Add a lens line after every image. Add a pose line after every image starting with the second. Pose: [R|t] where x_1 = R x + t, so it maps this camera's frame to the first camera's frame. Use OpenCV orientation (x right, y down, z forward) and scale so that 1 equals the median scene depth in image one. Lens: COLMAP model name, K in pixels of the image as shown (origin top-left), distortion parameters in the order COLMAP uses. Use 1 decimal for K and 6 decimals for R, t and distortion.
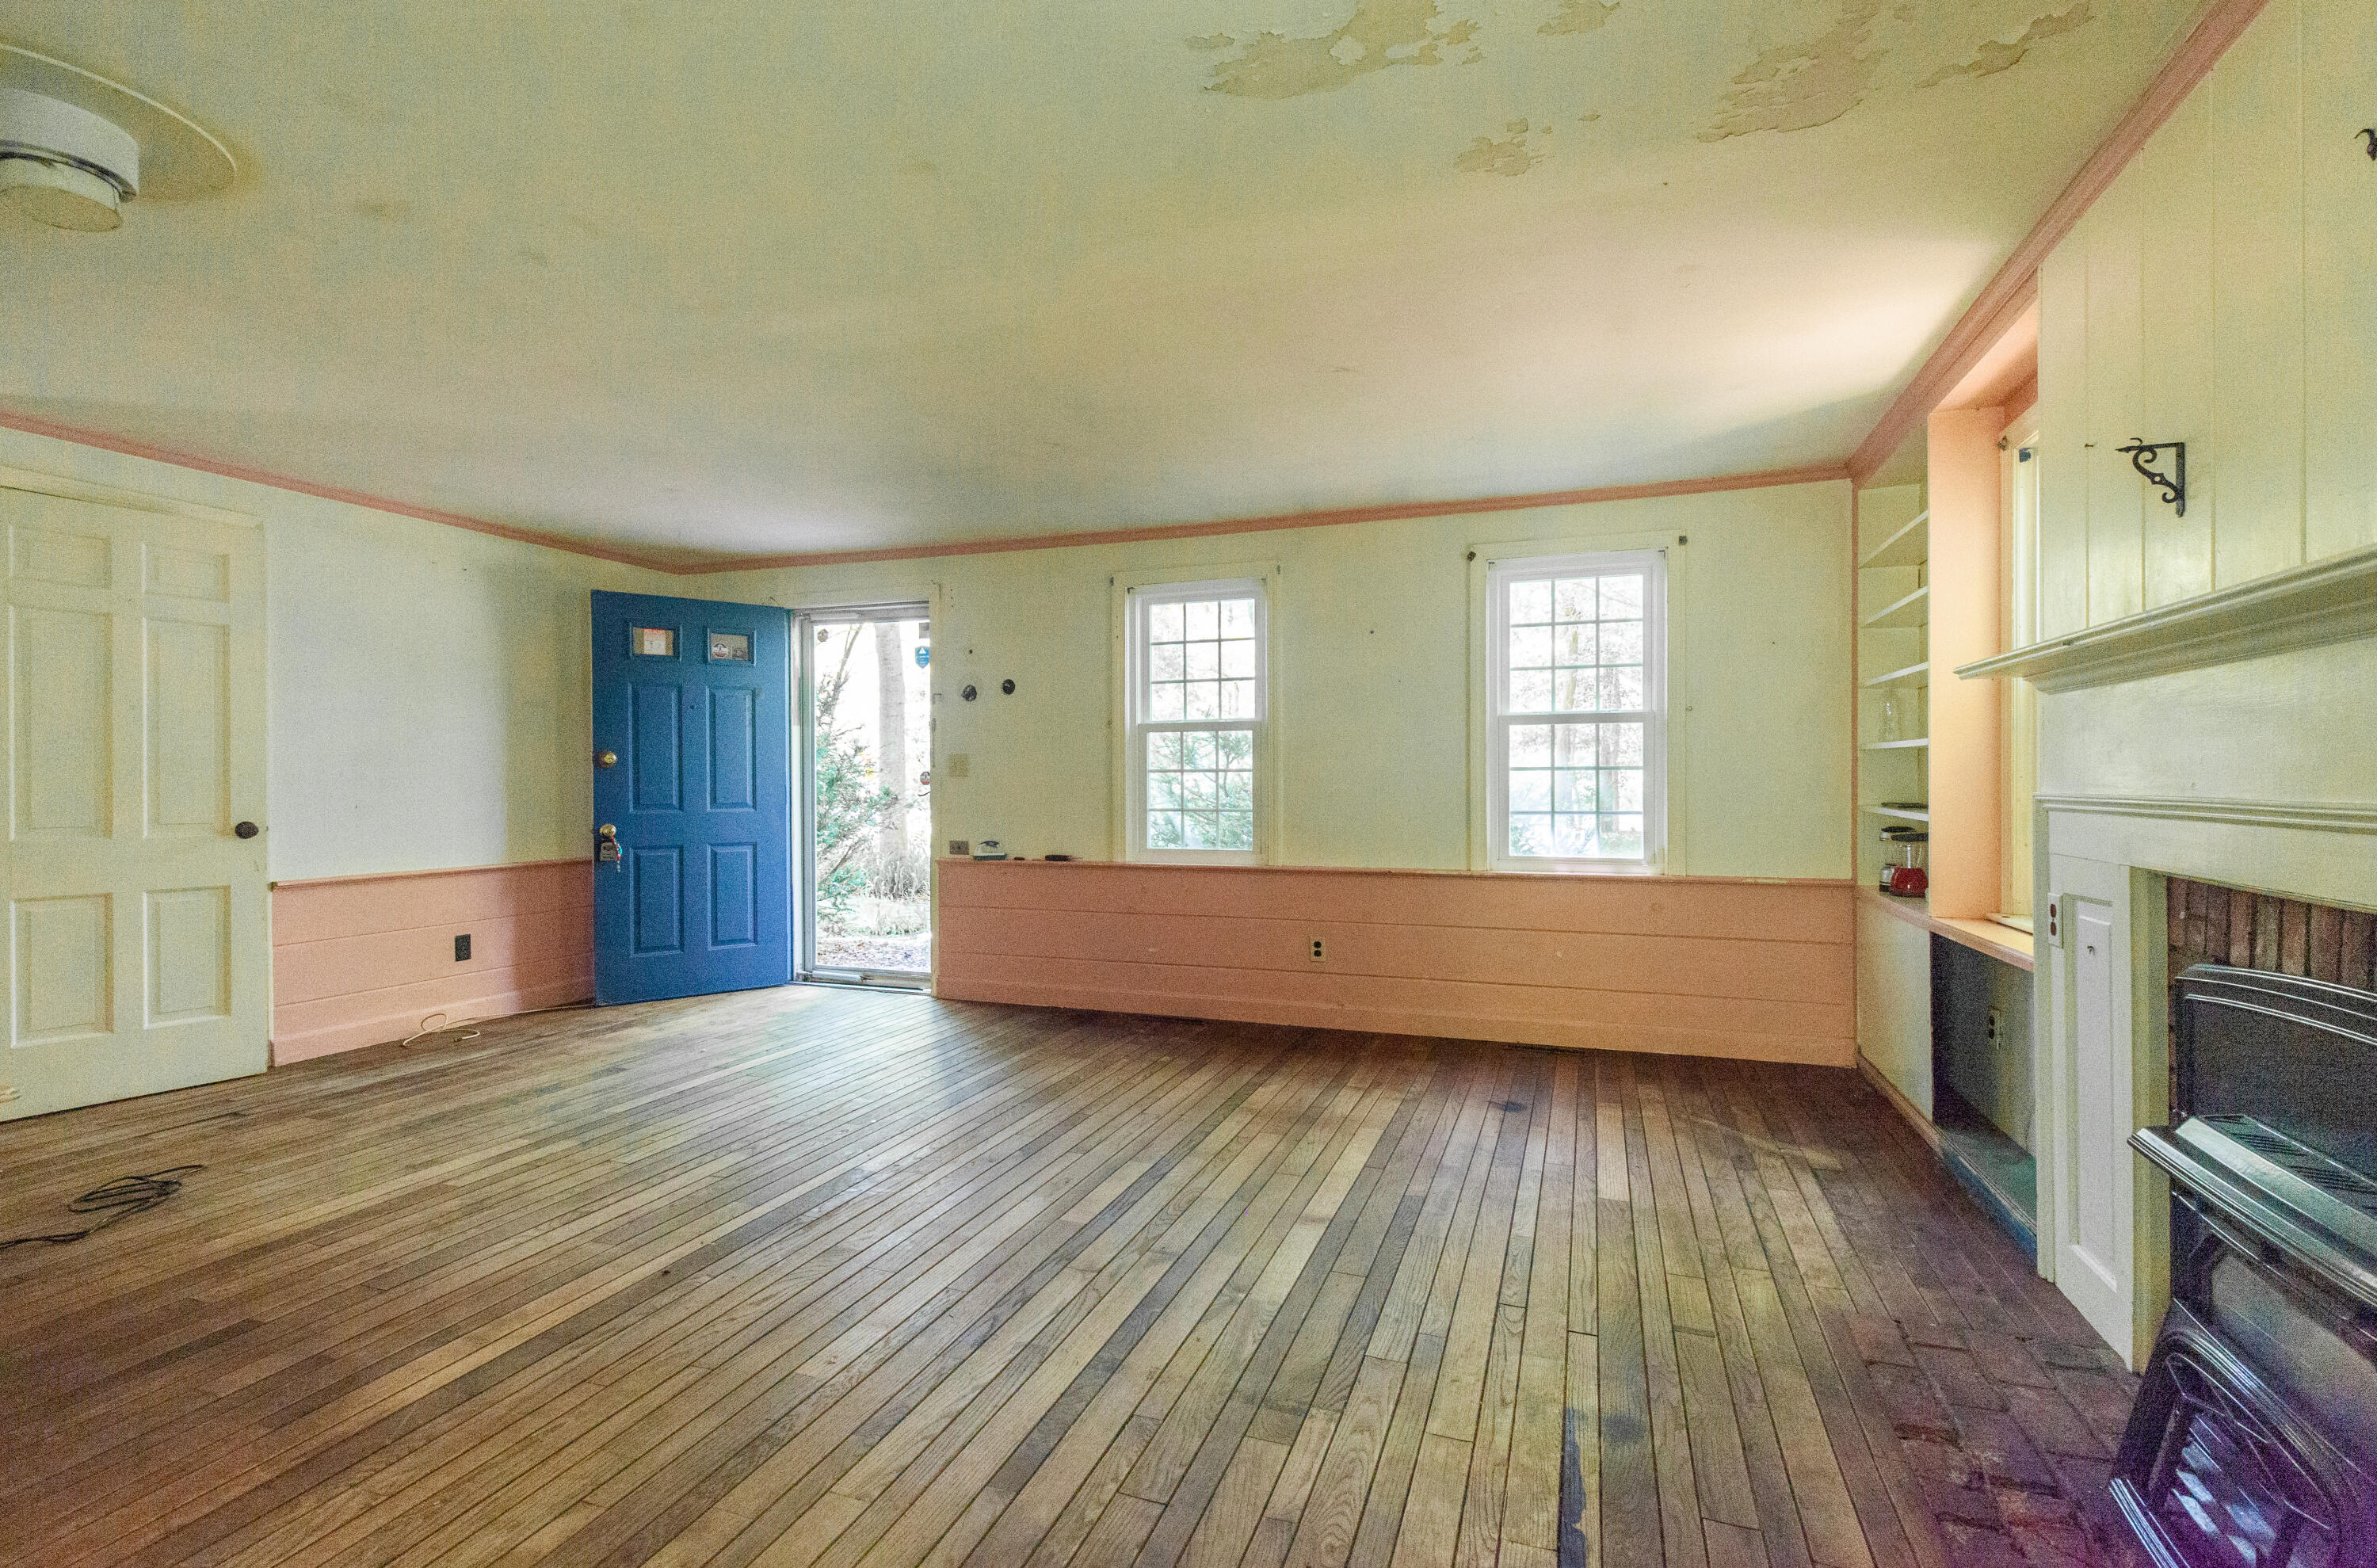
lens RADIAL K [[1130.9, 0, 1188.5], [0, 1130.9, 784.0], [0, 0, 1]] dist [0.013358, -0.001146]
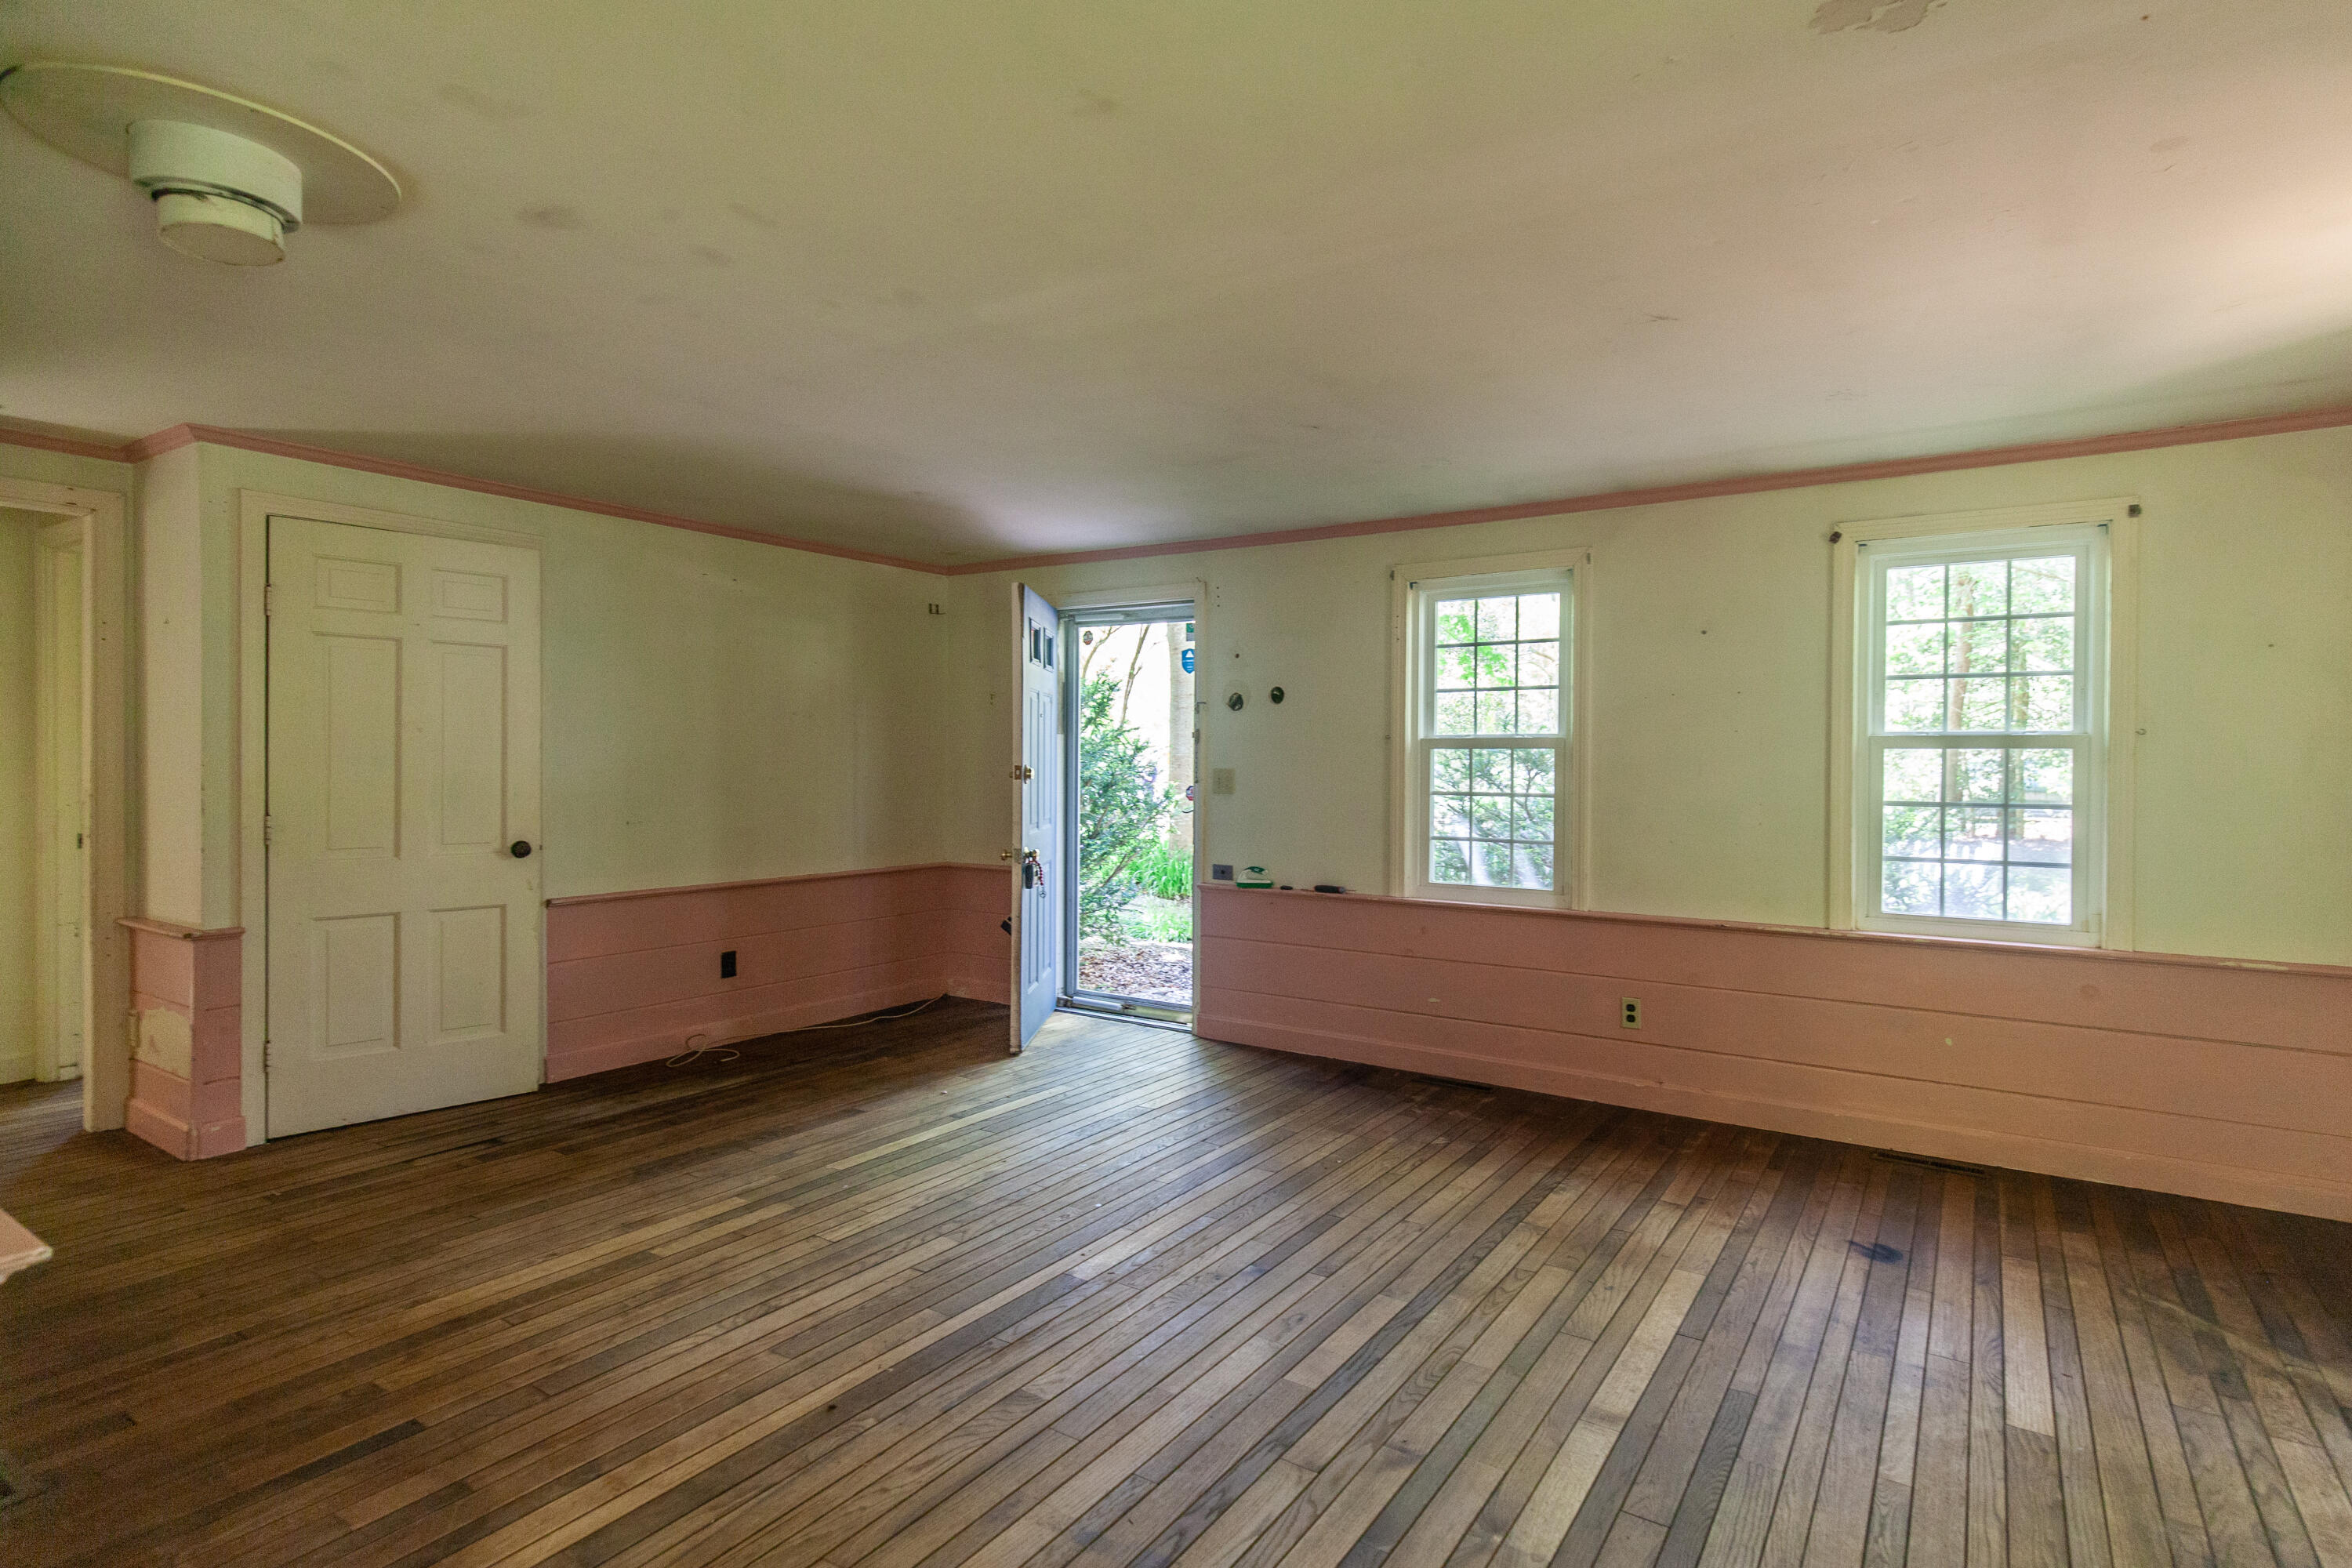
lens RADIAL K [[1188.2, 0, 1267.2], [0, 1188.2, 774.4], [0, 0, 1]] dist [0.012103, -0.003085]
pose [[0.979906, 0.010505, -0.199181, 0.031495], [-0.009083, 0.999926, 0.008055, -0.045709], [0.199251, -0.006084, 0.979930, 0.113361]]
